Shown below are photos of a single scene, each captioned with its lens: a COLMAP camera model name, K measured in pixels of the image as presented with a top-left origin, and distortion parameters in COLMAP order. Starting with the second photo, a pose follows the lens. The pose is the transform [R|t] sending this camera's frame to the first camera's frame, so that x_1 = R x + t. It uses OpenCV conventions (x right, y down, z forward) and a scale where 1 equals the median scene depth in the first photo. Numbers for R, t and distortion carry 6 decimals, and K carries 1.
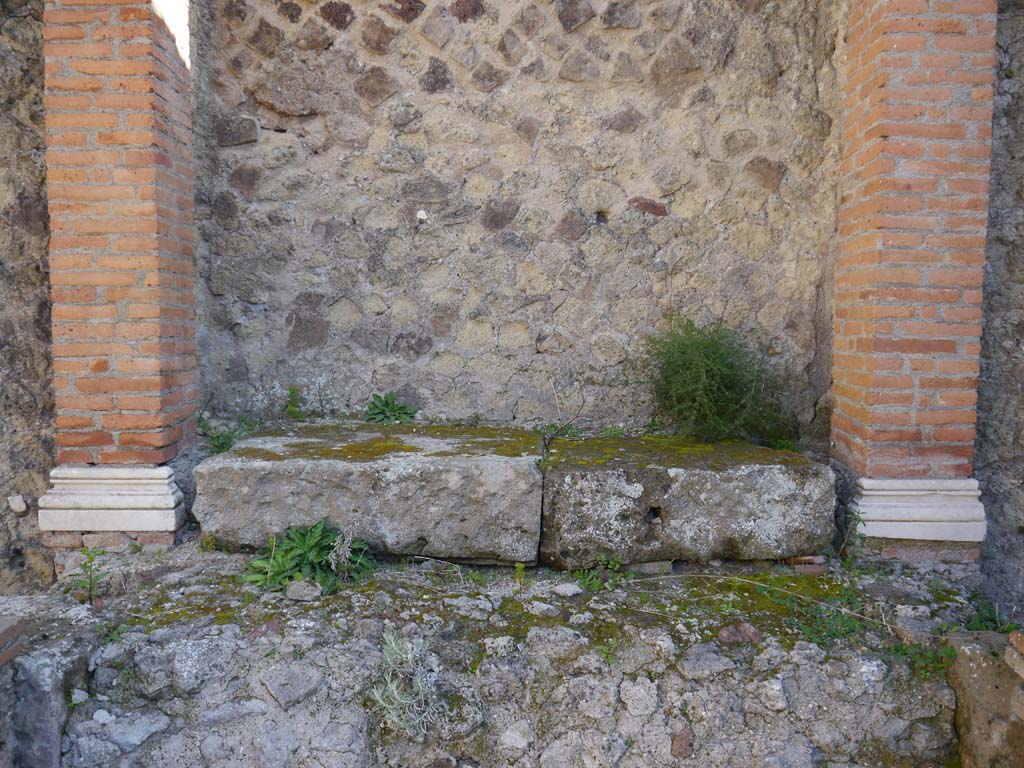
lens RADIAL K [[835.7, 0, 519.0], [0, 835.7, 380.8], [0, 0, 1]] dist [-0.043714, 0.015166]
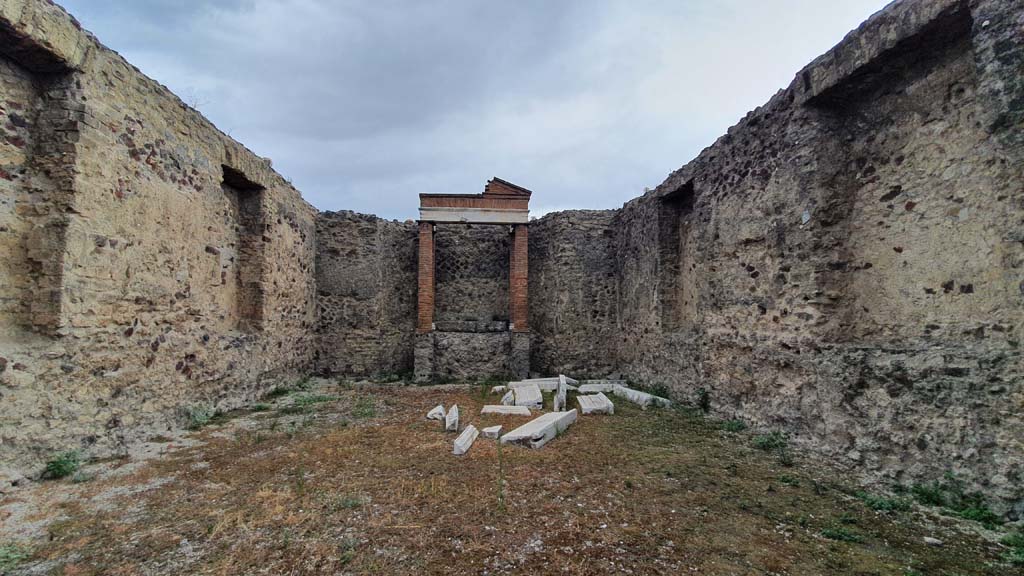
lens RADIAL K [[403.0, 0, 508.6], [0, 403.0, 286.3], [0, 0, 1]] dist [-0.010958, 0.000064]
pose [[0.994693, 0.000549, 0.102887, -0.052378], [0.017435, 0.984623, -0.173819, 0.382509], [-0.101400, 0.174690, 0.979388, -2.701841]]
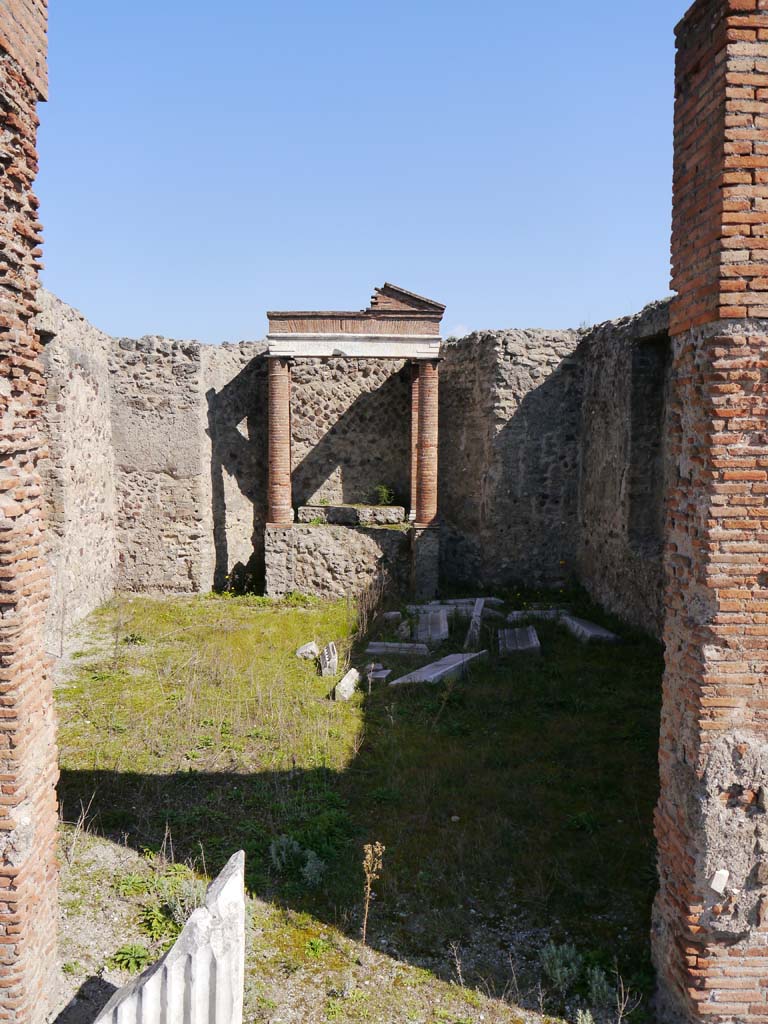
lens RADIAL K [[835.7, 0, 385.2], [0, 835.7, 513.4], [0, 0, 1]] dist [-0.043714, 0.015166]
pose [[0.998202, -0.006998, 0.059531, -0.092266], [0.007757, 0.999892, -0.012518, 0.164105], [-0.059437, 0.012958, 0.998148, -3.800543]]
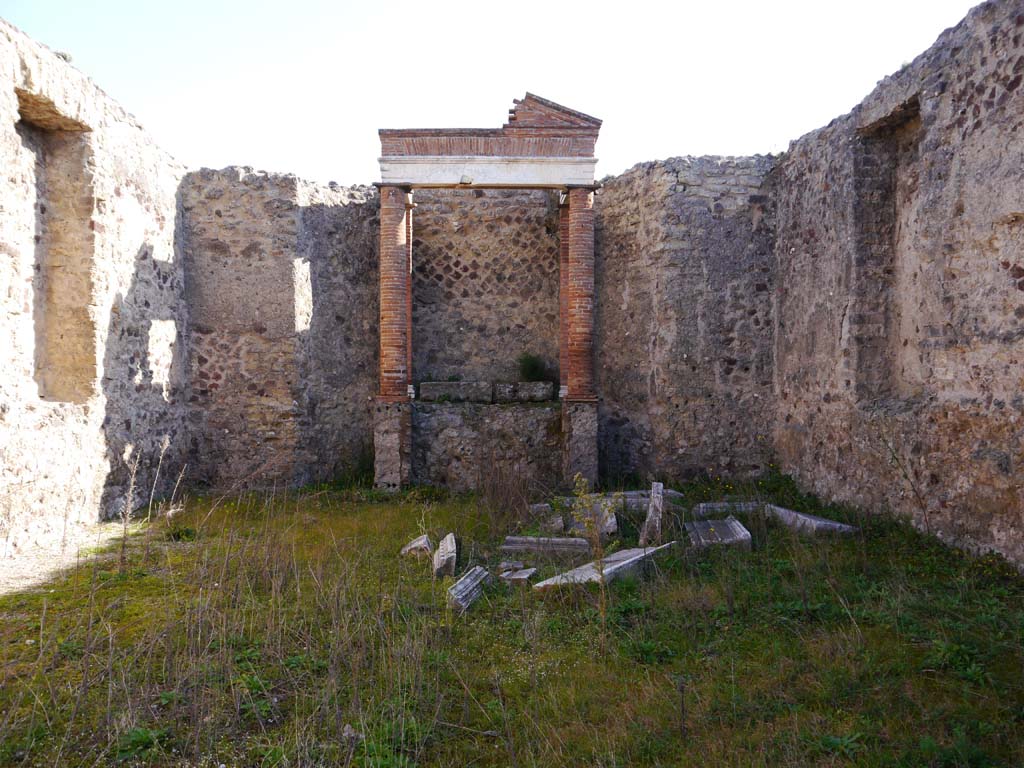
lens RADIAL K [[835.7, 0, 516.1], [0, 835.7, 381.8], [0, 0, 1]] dist [-0.043714, 0.015166]
pose [[0.999142, -0.010108, 0.040173, -0.023139], [0.013931, 0.995280, -0.096041, 0.425166], [-0.039012, 0.096519, 0.994566, -2.868836]]
